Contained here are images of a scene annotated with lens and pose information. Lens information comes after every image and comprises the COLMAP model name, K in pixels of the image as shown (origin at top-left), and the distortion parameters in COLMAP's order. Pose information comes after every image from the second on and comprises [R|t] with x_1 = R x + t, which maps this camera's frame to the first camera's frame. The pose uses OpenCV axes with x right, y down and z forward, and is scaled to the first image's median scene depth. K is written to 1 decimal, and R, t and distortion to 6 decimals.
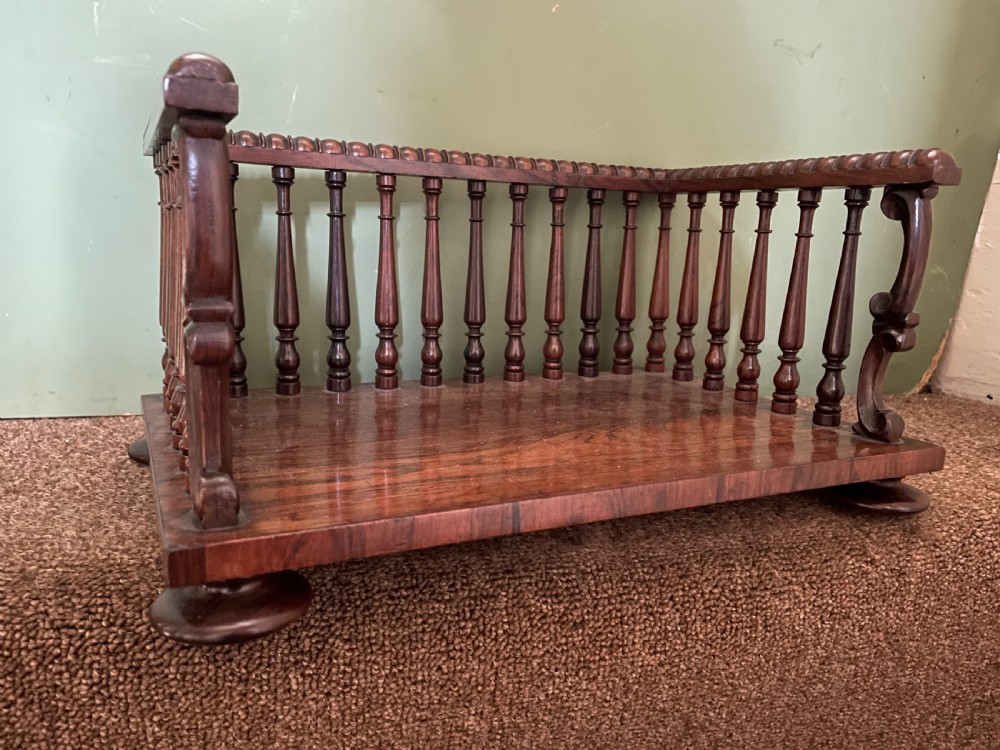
lens RADIAL K [[758.5, 0, 495.8], [0, 758.5, 377.7], [0, 0, 1]] dist [0.071051, -0.103044]
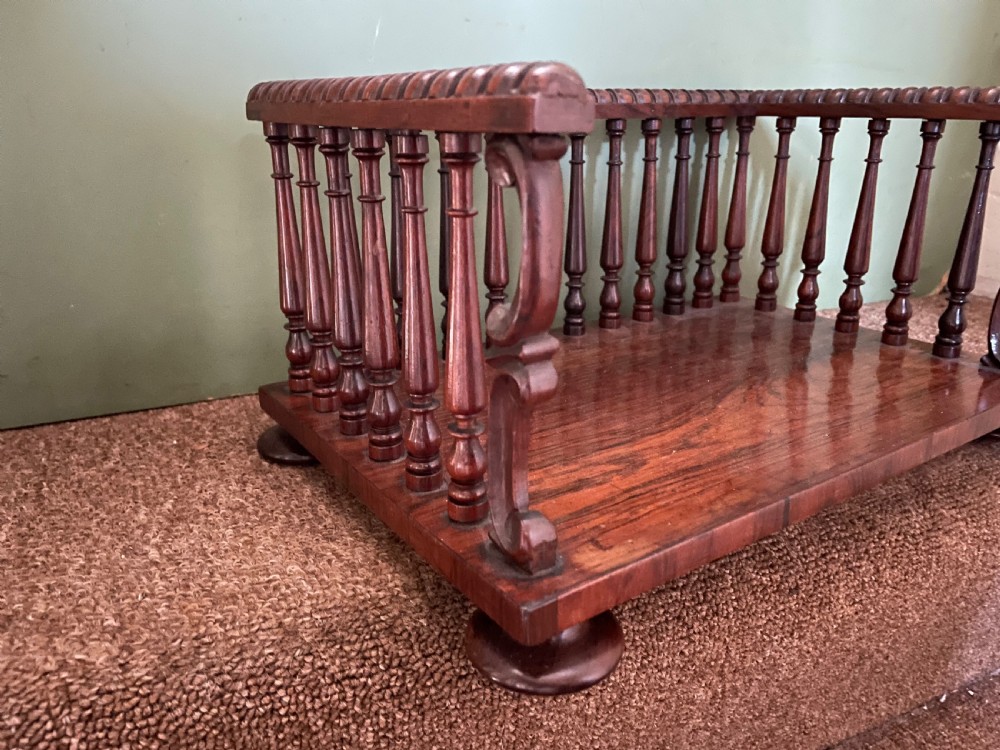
lens RADIAL K [[752.8, 0, 496.2], [0, 752.8, 377.2], [0, 0, 1]] dist [0.074970, -0.102757]
pose [[0.988148, -0.088706, 0.125276, -0.404768], [0.069143, 0.985853, 0.152686, -0.147933], [-0.137048, -0.142214, 0.980303, 0.098322]]
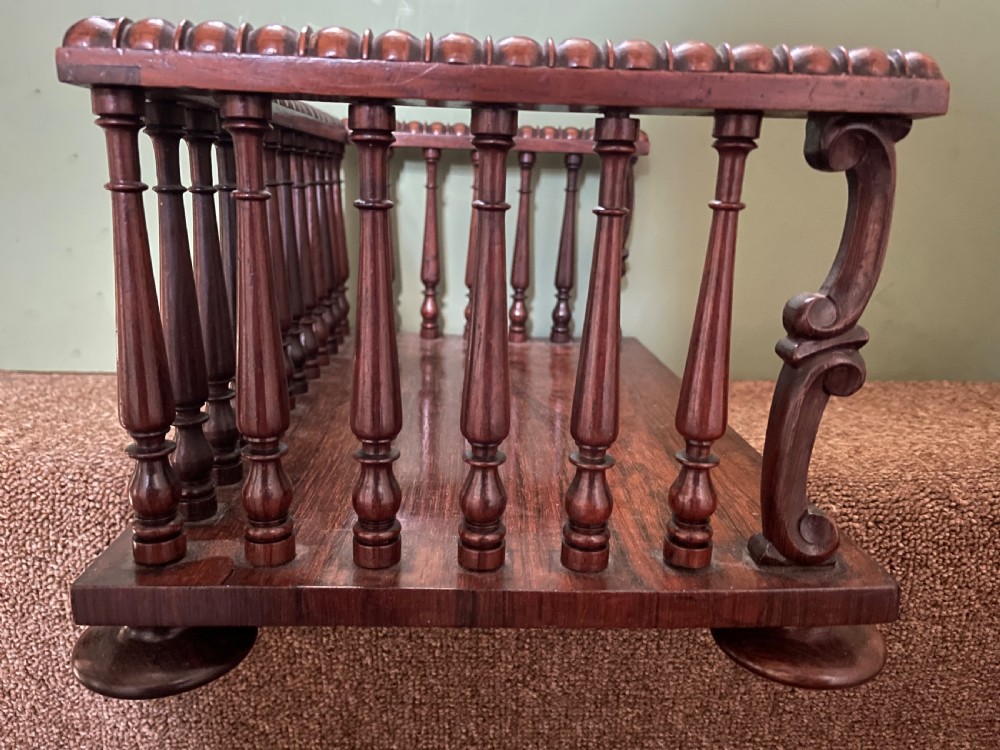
lens RADIAL K [[752.8, 0, 496.2], [0, 752.8, 377.2], [0, 0, 1]] dist [0.074970, -0.102757]
pose [[0.965984, 0.004713, -0.258559, 0.236977], [-0.023468, 0.997306, -0.069499, 0.193455], [0.257535, 0.073203, 0.963492, -0.011503]]
